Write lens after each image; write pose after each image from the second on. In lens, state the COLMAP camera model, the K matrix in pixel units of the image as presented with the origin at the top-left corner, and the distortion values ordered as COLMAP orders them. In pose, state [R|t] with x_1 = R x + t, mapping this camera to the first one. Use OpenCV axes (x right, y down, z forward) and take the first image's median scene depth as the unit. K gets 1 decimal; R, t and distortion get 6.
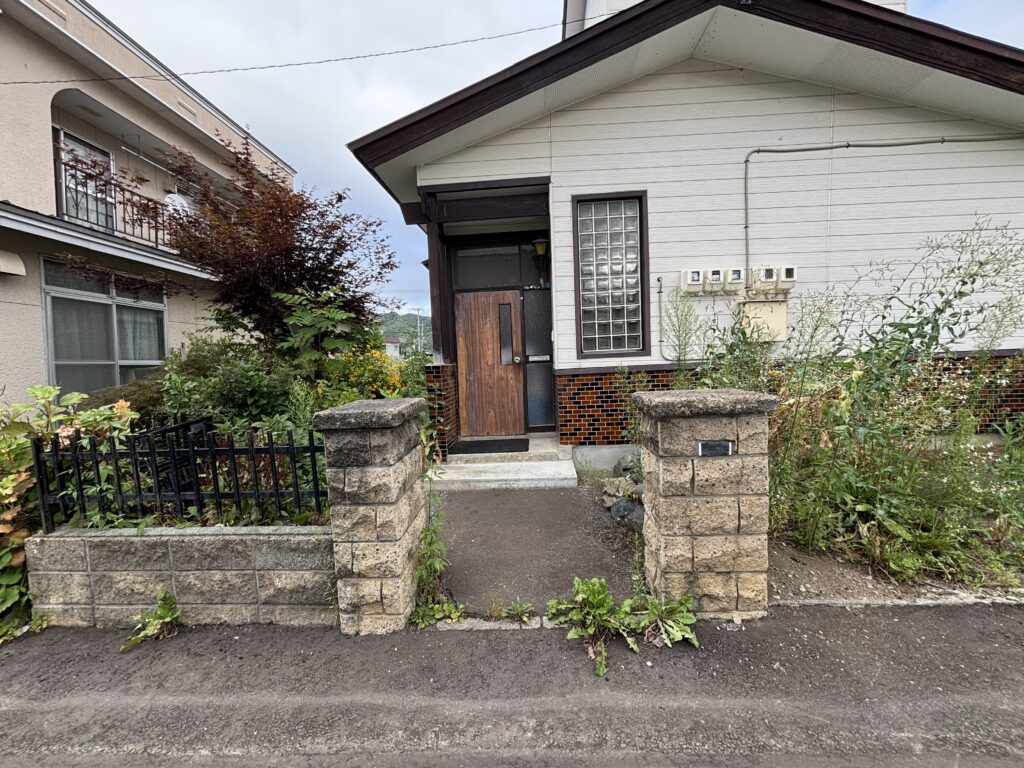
lens RADIAL K [[409.0, 0, 512.6], [0, 409.0, 382.9], [0, 0, 1]] dist [0.001569, -0.000392]
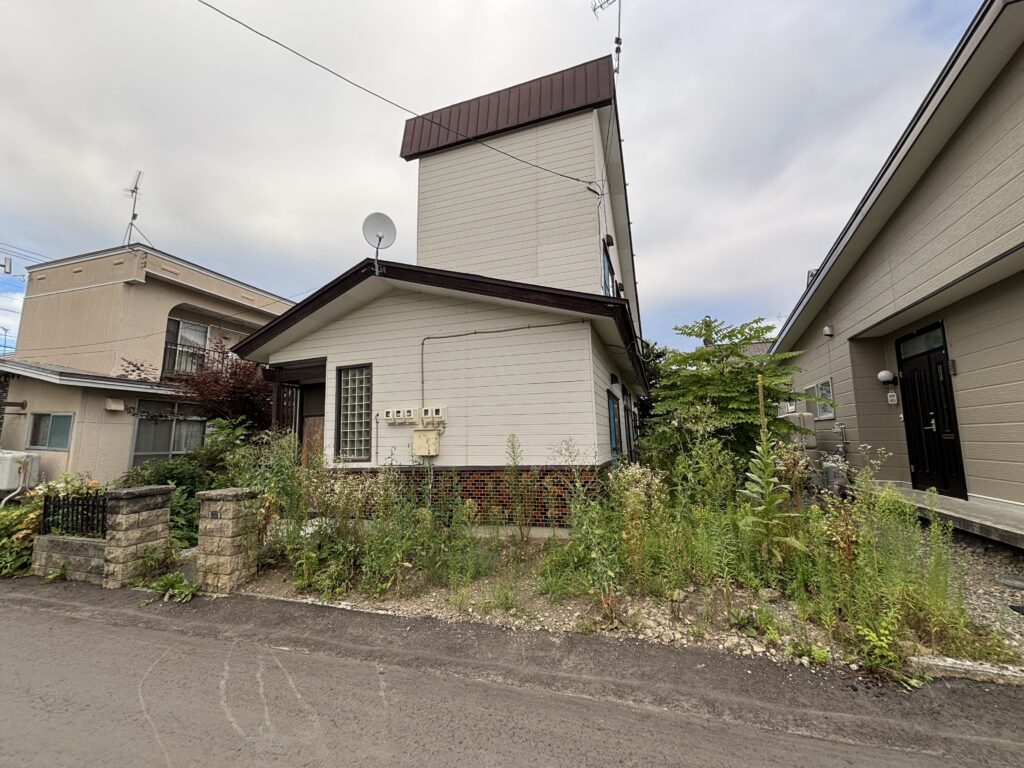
lens RADIAL K [[409.0, 0, 517.7], [0, 409.0, 387.0], [0, 0, 1]] dist [0.001569, -0.000392]
pose [[0.960490, -0.022234, -0.277424, 1.379706], [-0.026533, 0.984948, -0.170800, -0.100132], [0.277046, 0.171413, 0.945443, -0.413804]]
